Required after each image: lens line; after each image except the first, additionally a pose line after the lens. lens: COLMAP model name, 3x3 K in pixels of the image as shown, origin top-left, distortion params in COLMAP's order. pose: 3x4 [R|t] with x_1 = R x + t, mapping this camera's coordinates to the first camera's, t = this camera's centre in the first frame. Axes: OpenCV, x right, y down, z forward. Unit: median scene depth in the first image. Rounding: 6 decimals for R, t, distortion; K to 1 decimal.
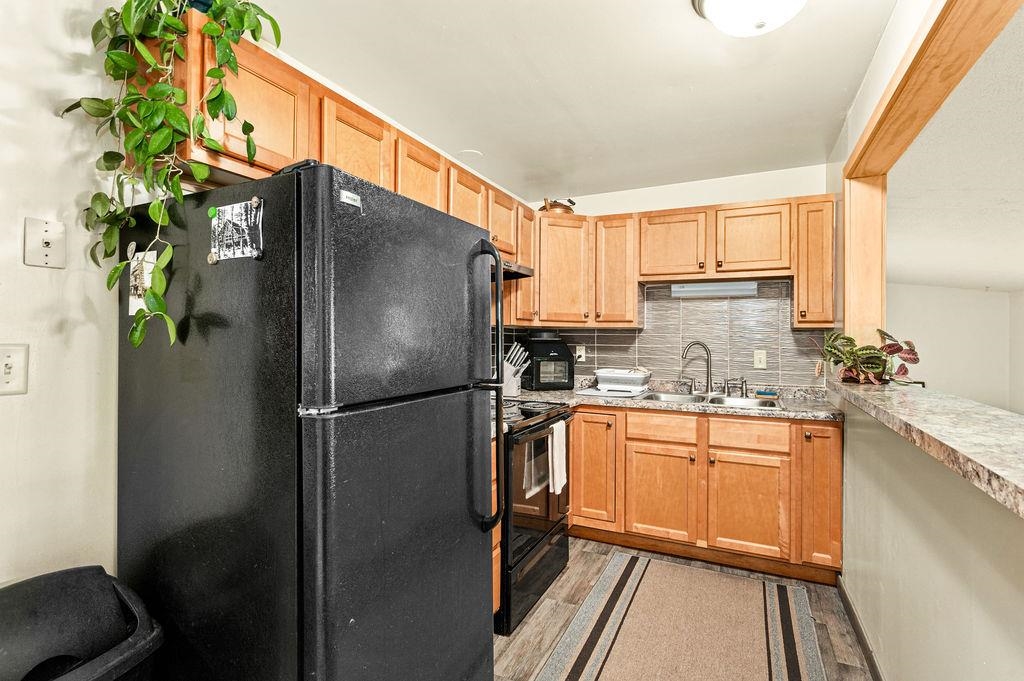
lens RADIAL K [[484.8, 0, 516.9], [0, 484.8, 330.7], [0, 0, 1]] dist [0.000392, -0.000304]
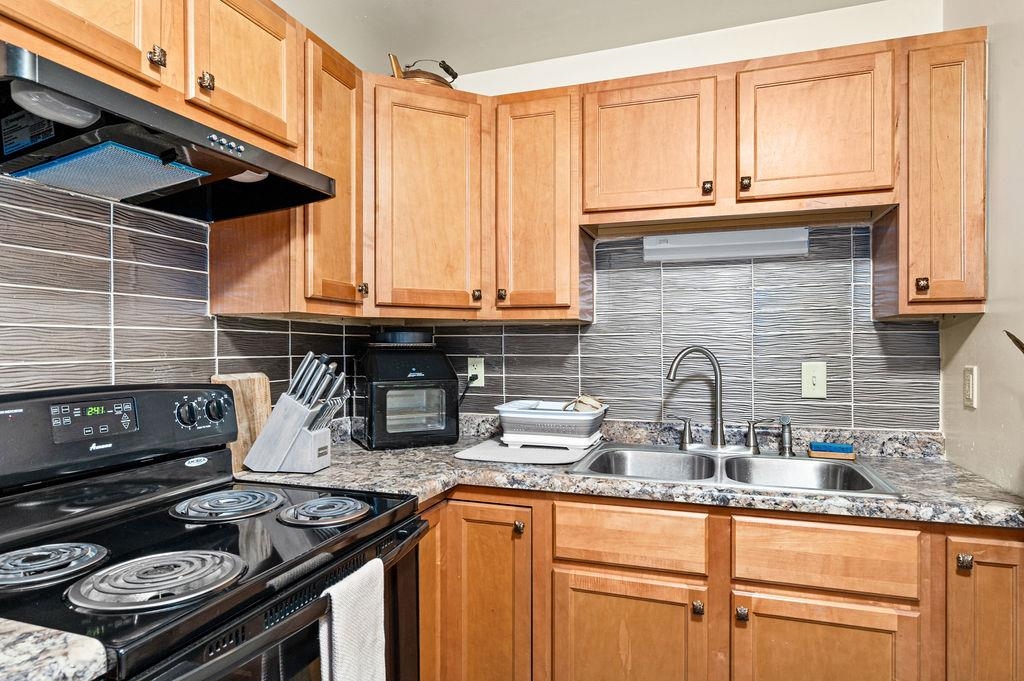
lens RADIAL K [[592.4, 0, 510.2], [0, 592.4, 346.7], [0, 0, 1]] dist [0.001124, 0.001802]
pose [[0.993947, -0.010222, 0.109385, 0.118962], [0.008409, 0.999820, 0.017017, 0.011254], [-0.109539, -0.015995, 0.993854, 0.429199]]
